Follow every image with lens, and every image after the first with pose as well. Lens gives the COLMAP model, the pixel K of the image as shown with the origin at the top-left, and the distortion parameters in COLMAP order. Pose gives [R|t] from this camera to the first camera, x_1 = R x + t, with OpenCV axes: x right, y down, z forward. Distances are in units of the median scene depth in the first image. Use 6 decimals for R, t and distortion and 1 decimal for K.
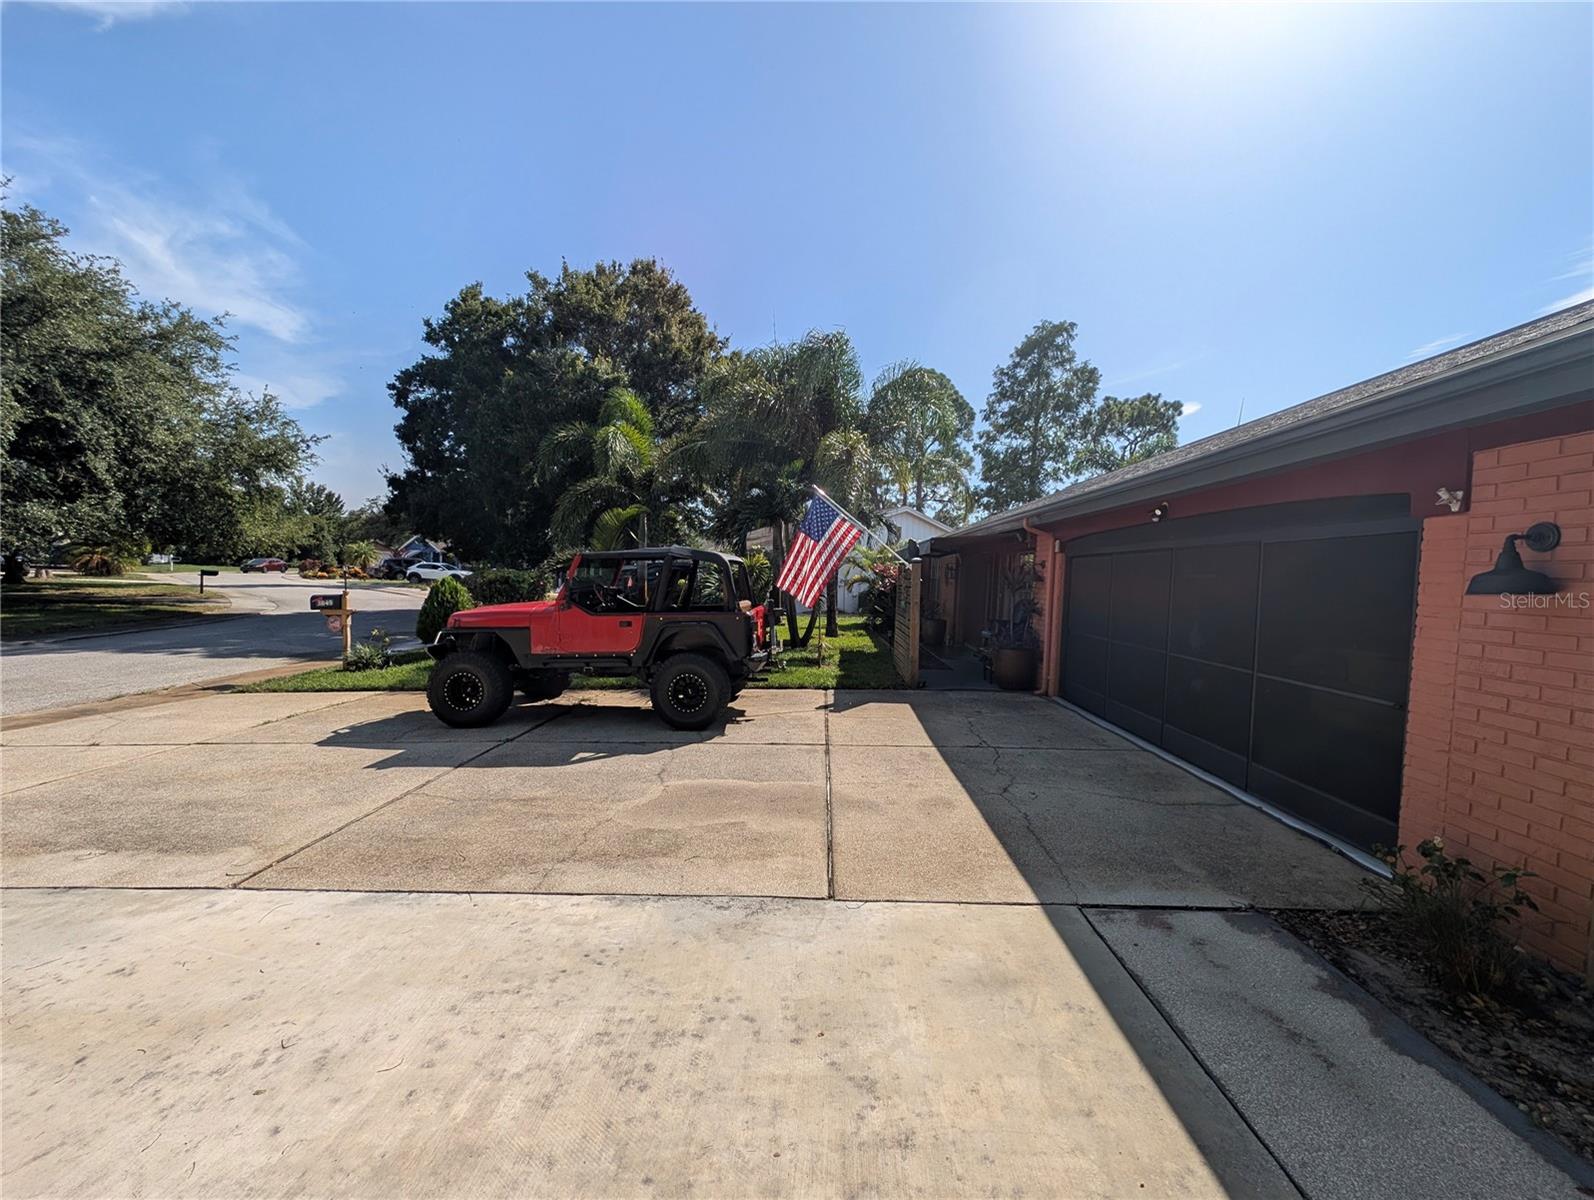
lens RADIAL K [[607.8, 0, 802.8], [0, 607.8, 606.4], [0, 0, 1]] dist [0.001967, -0.000429]
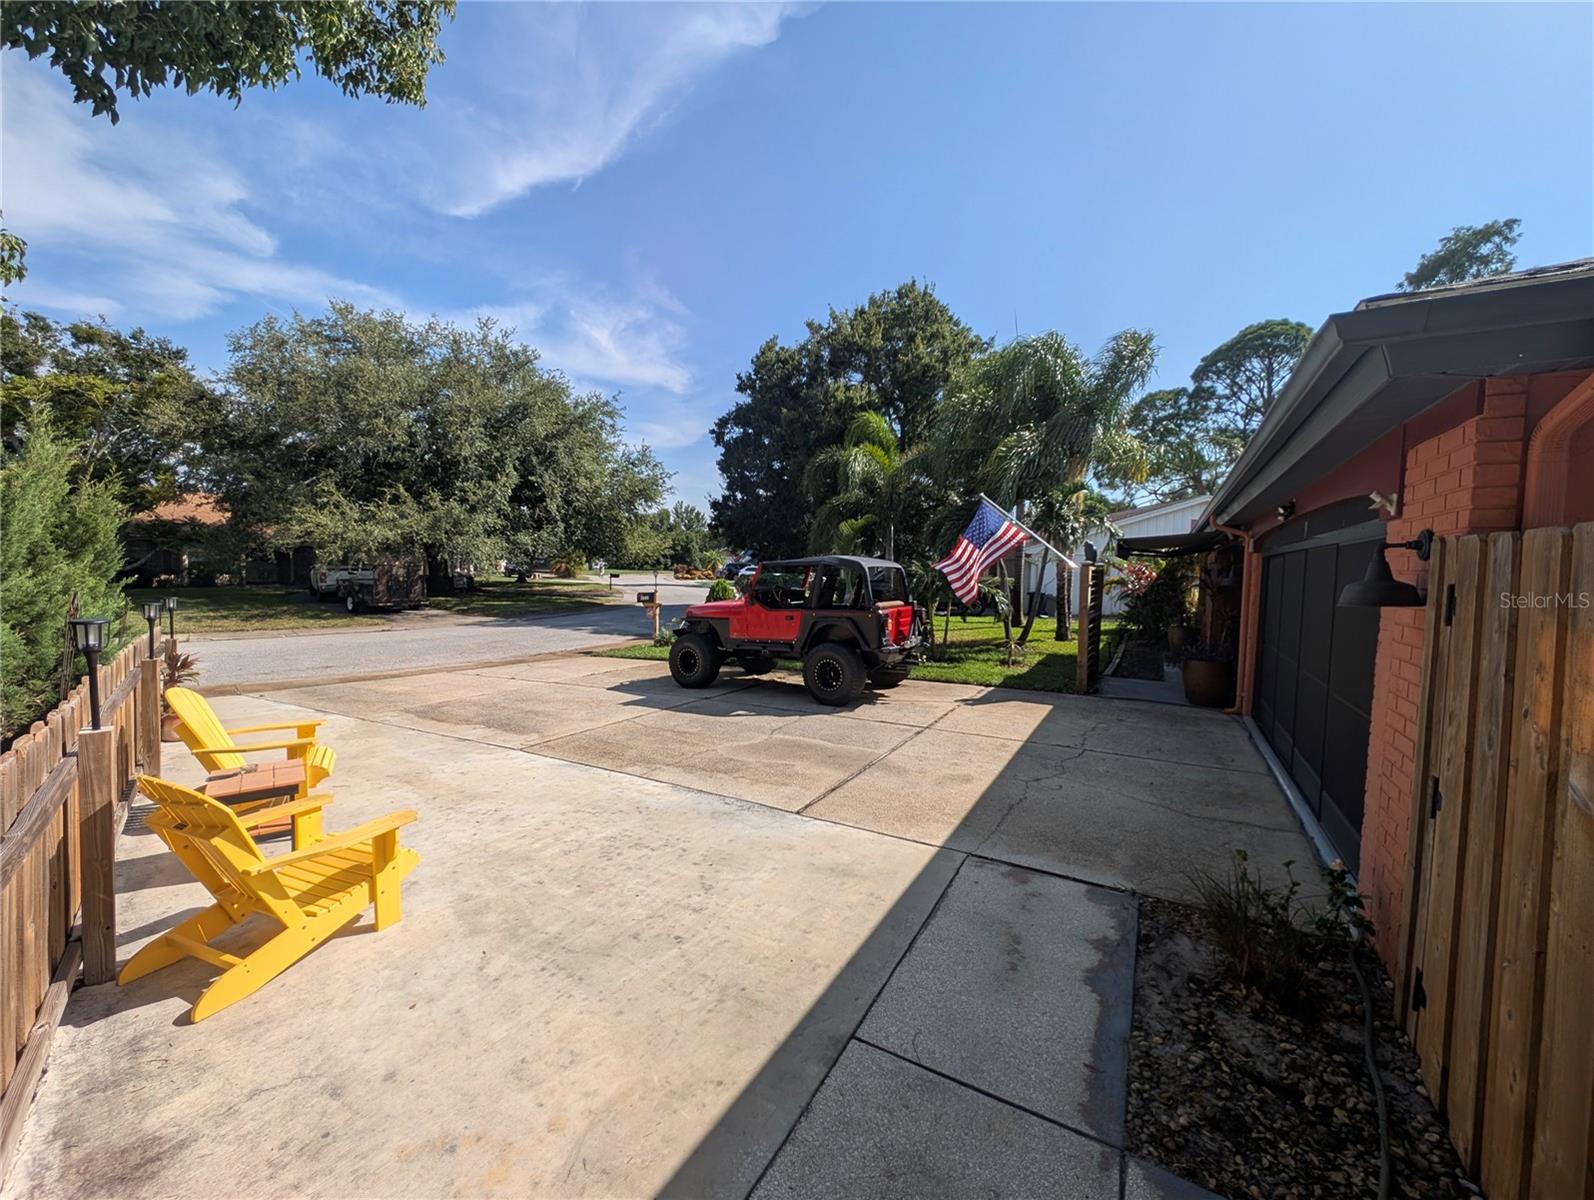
lens RADIAL K [[608.1, 0, 805.3], [0, 608.1, 601.4], [0, 0, 1]] dist [0.016400, -0.004843]
pose [[0.879691, 0.017290, -0.475231, 0.188982], [-0.021358, 0.999767, -0.003161, -0.001154], [0.475066, 0.012931, 0.879855, -0.061546]]
